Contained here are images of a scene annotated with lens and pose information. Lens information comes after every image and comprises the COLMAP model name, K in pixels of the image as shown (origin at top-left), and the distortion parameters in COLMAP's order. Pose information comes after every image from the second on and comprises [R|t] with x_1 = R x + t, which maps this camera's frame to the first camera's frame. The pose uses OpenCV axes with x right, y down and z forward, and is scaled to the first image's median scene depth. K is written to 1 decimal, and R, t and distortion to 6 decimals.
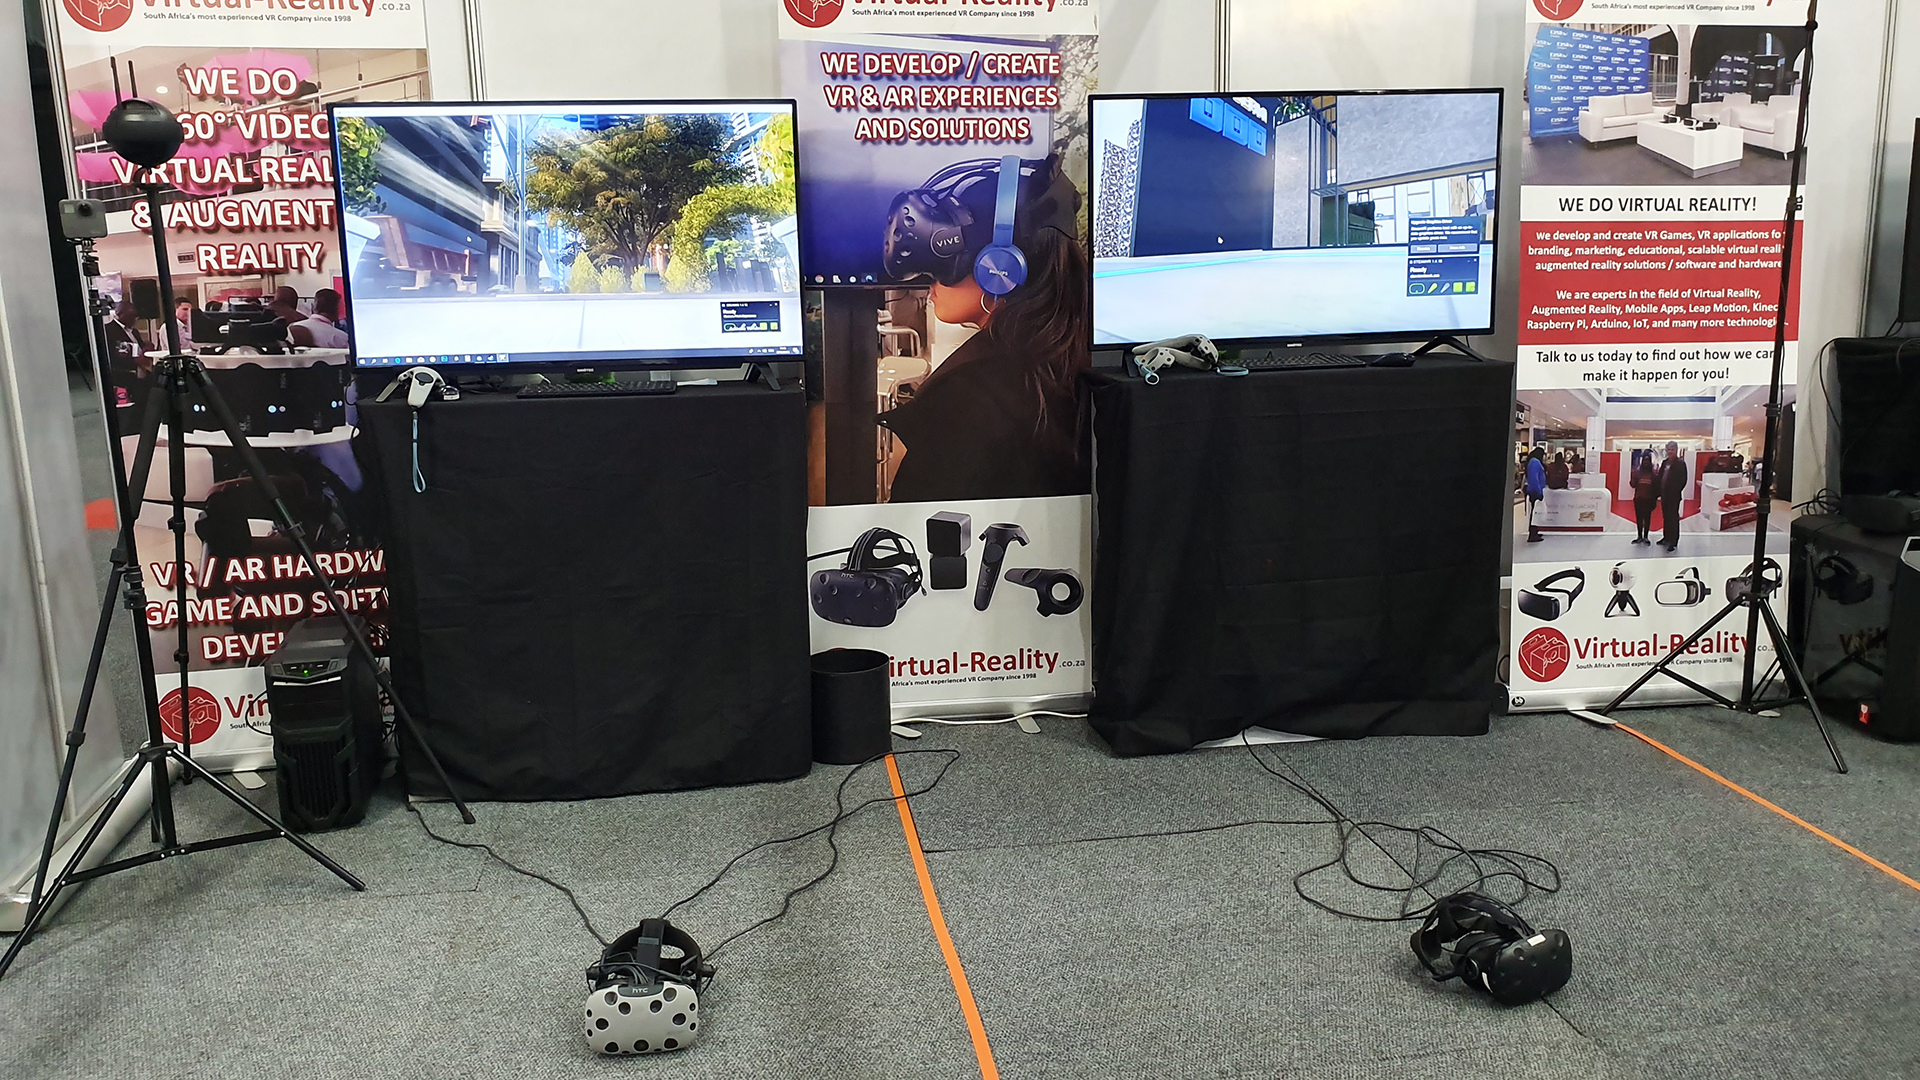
lens RADIAL K [[1519.3, 0, 931.4], [0, 1519.3, 532.6], [0, 0, 1]] dist [-0.018995, 0.073080]
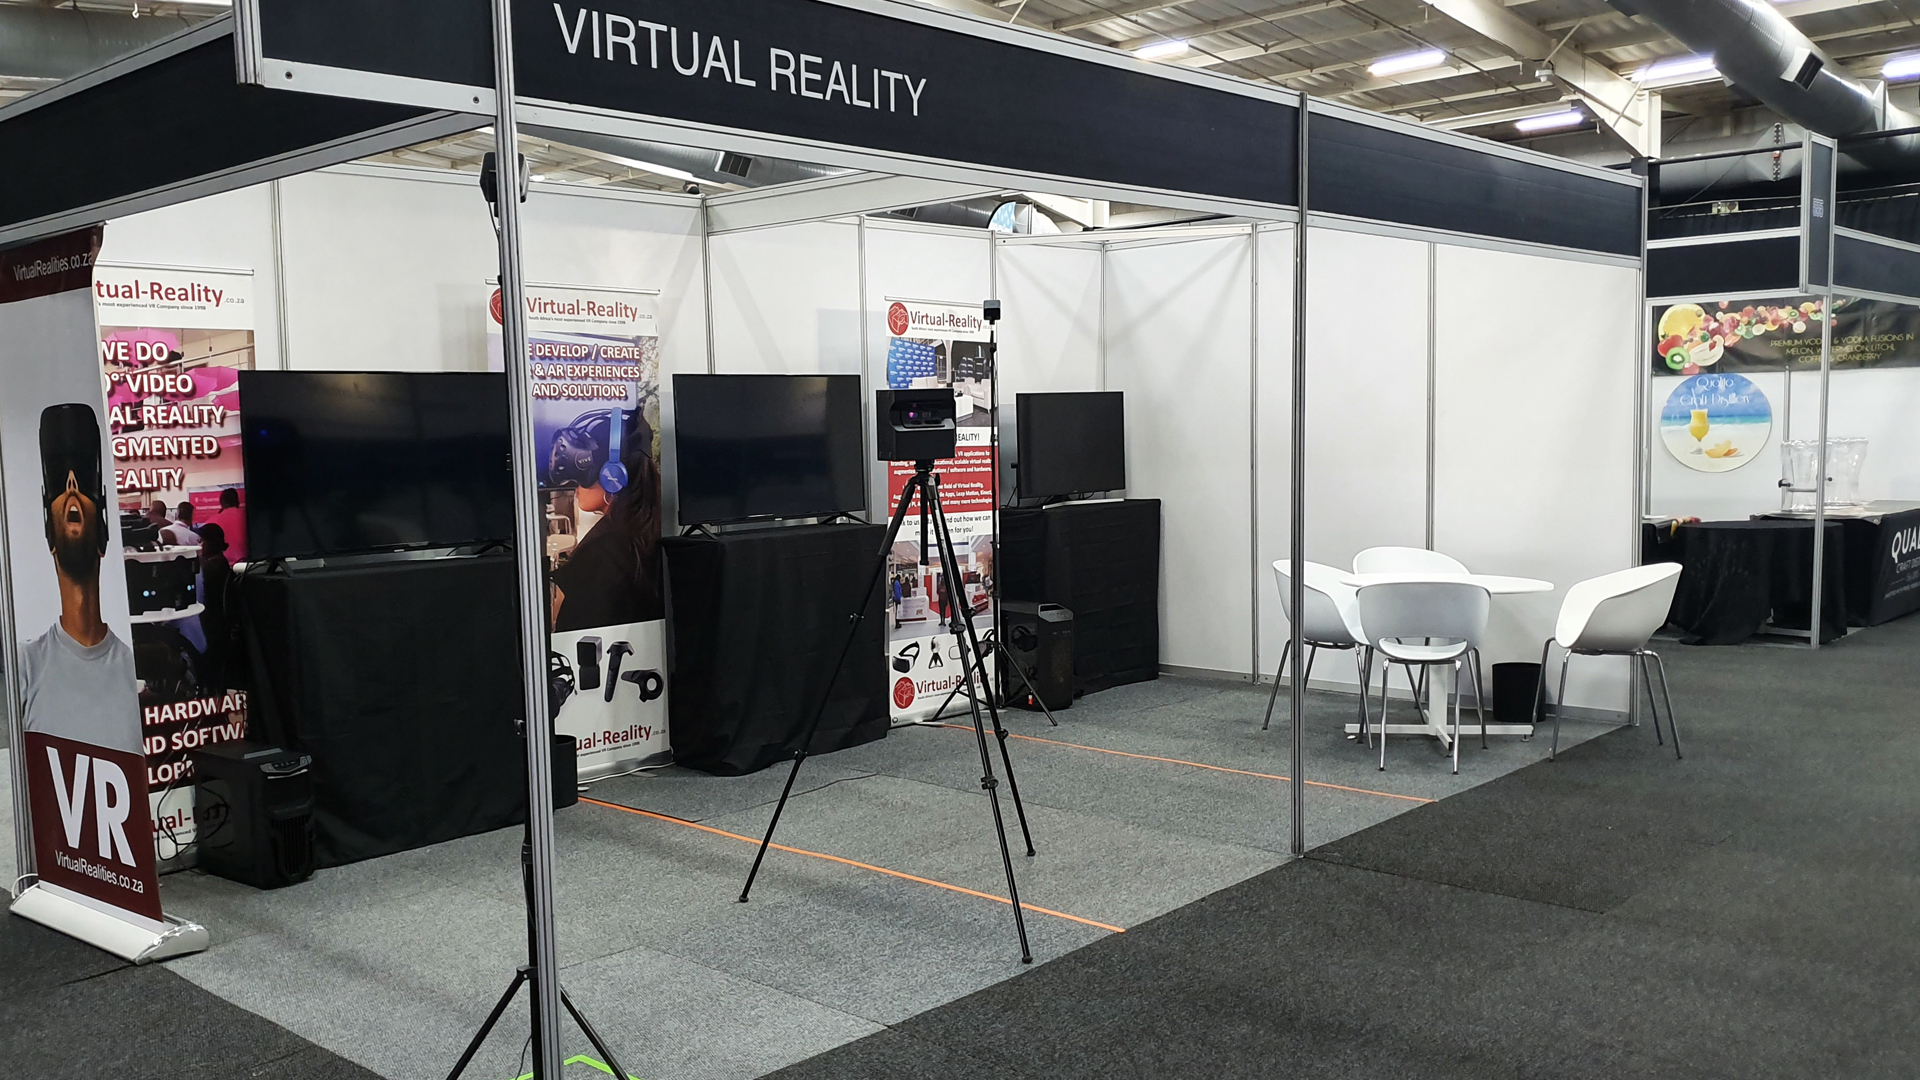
lens RADIAL K [[1580.5, 0, 884.5], [0, 1580.5, 548.1], [0, 0, 1]] dist [0.016683, -0.017324]
pose [[0.790123, -0.045558, 0.611253, -0.731810], [0.125341, 0.988170, -0.088369, 0.076871], [-0.599996, 0.146438, 0.786487, -0.440833]]
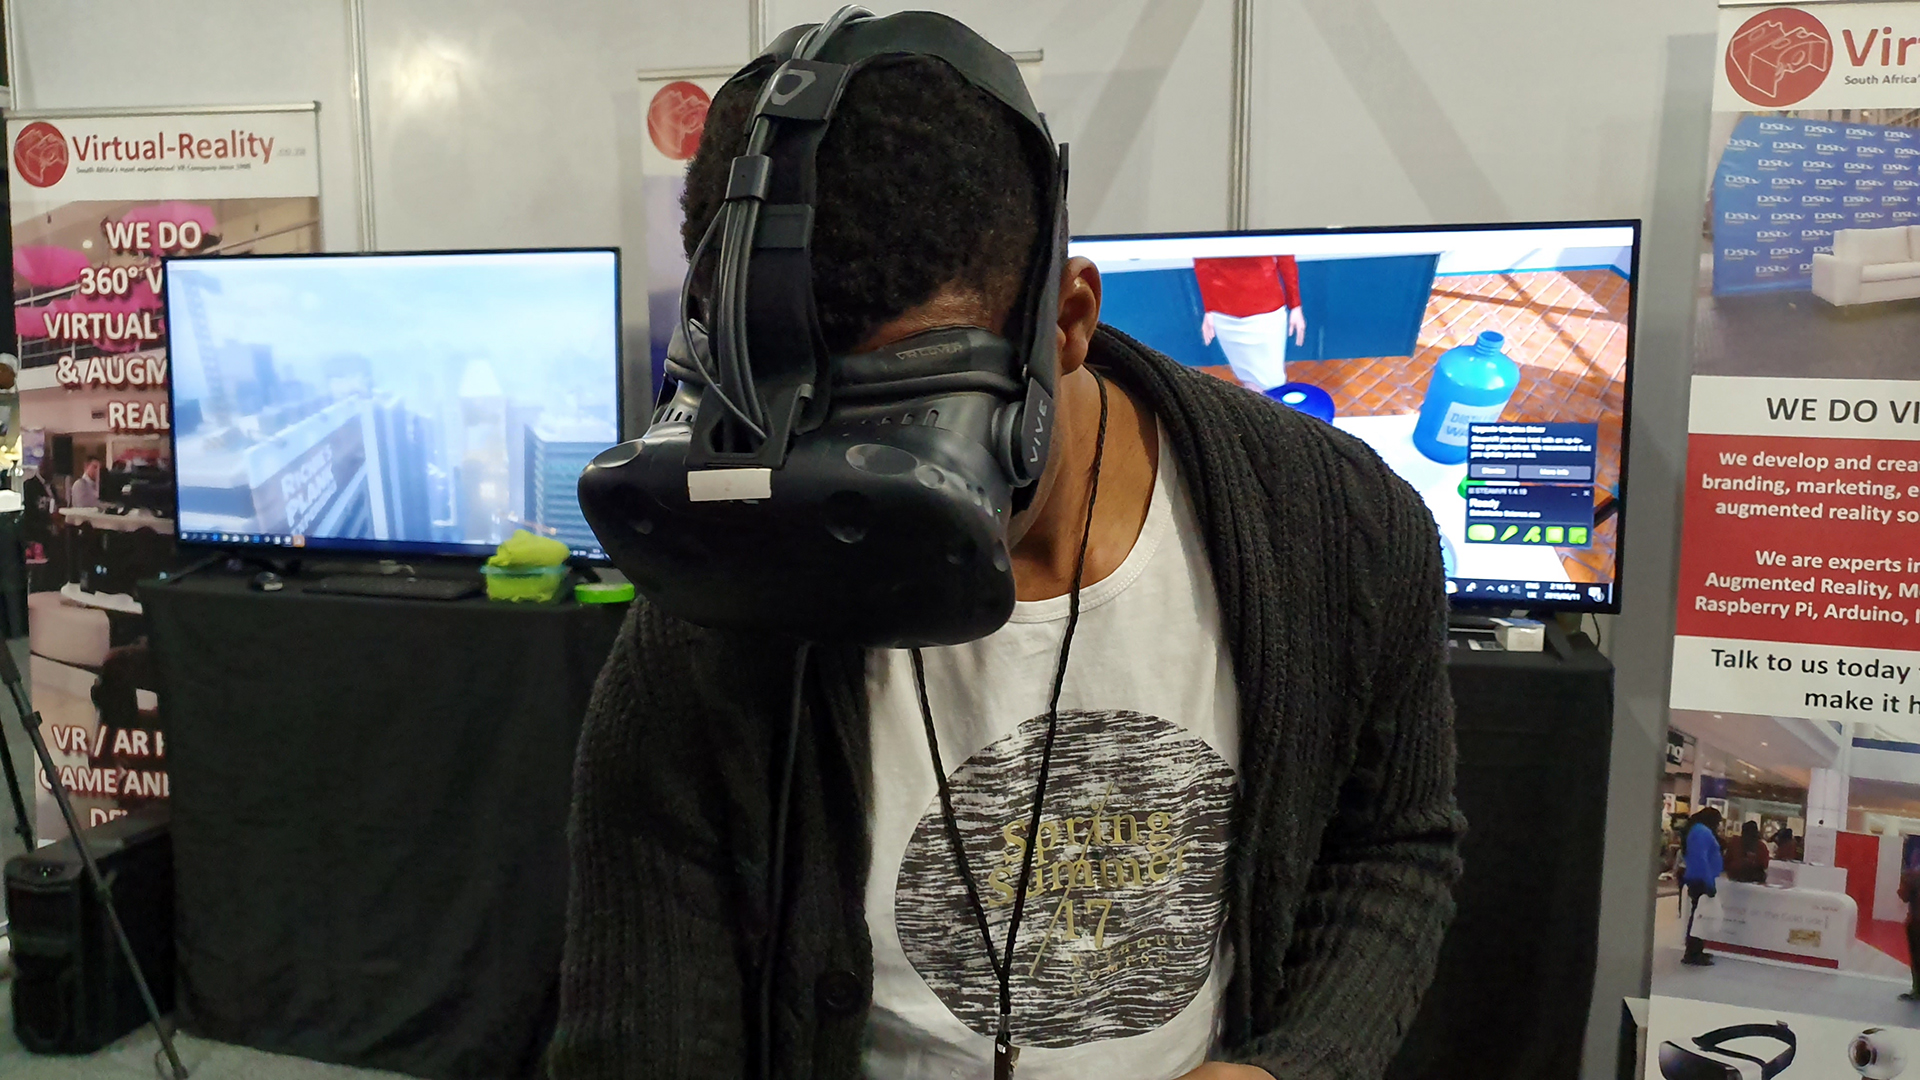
lens RADIAL K [[1485.9, 0, 960.8], [0, 1485.9, 556.8], [0, 0, 1]] dist [0.011268, 0.007602]
pose [[0.906772, 0.076731, -0.414581, 0.378007], [-0.107880, 0.992792, -0.052208, -0.094136], [0.407587, 0.092066, 0.908513, 0.346184]]
